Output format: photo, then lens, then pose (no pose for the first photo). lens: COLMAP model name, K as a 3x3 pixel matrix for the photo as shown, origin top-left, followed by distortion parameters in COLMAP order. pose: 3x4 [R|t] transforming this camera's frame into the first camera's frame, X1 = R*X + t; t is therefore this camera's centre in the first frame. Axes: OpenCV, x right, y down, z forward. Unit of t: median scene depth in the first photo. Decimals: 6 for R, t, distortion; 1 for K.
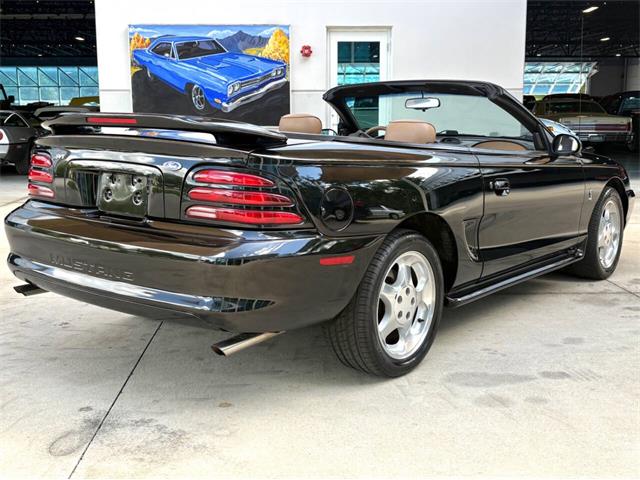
lens RADIAL K [[756.6, 0, 327.3], [0, 756.6, 240.9], [0, 0, 1]] dist [0.027843, -0.037357]
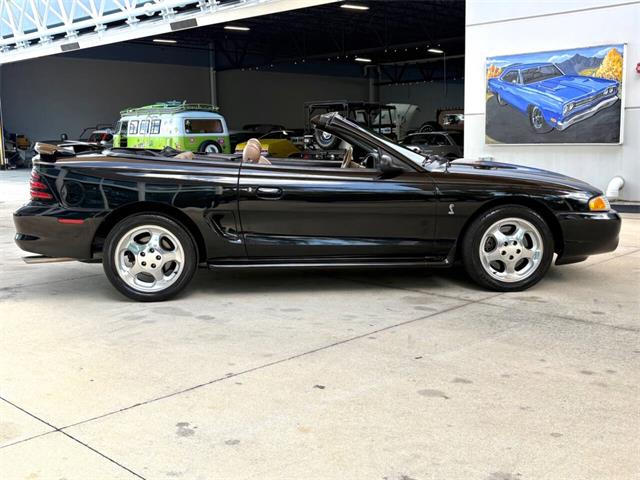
lens RADIAL K [[733.0, 0, 328.1], [0, 733.0, 241.7], [0, 0, 1]] dist [0.035666, -0.038541]
pose [[0.699731, 0.092177, -0.708435, 0.941983], [-0.102321, 0.994348, 0.028314, -0.022657], [0.707041, 0.052676, 0.705208, 0.098957]]
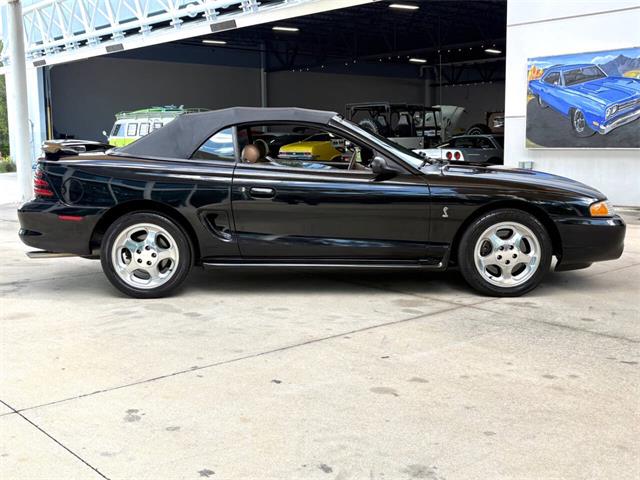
lens RADIAL K [[756.6, 0, 327.3], [0, 756.6, 240.9], [0, 0, 1]] dist [0.027843, -0.037357]
pose [[0.641939, 0.097873, -0.760484, 1.027934], [-0.118219, 0.992594, 0.027954, -0.026766], [0.757588, 0.071959, 0.648755, 0.139823]]
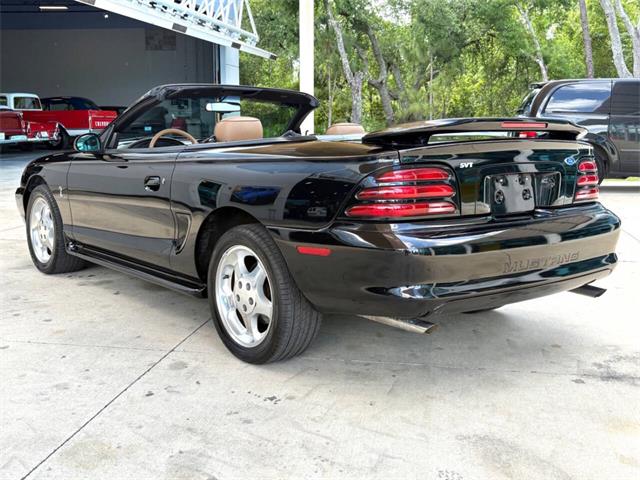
lens RADIAL K [[785.7, 0, 320.0], [0, 785.7, 240.0], [0, 0, 1]] dist [0.031551, -0.040072]
pose [[0.220345, -0.157655, 0.962597, -0.853859], [0.156732, 0.979751, 0.124588, -0.105348], [-0.962748, 0.123418, 0.240593, 0.614592]]
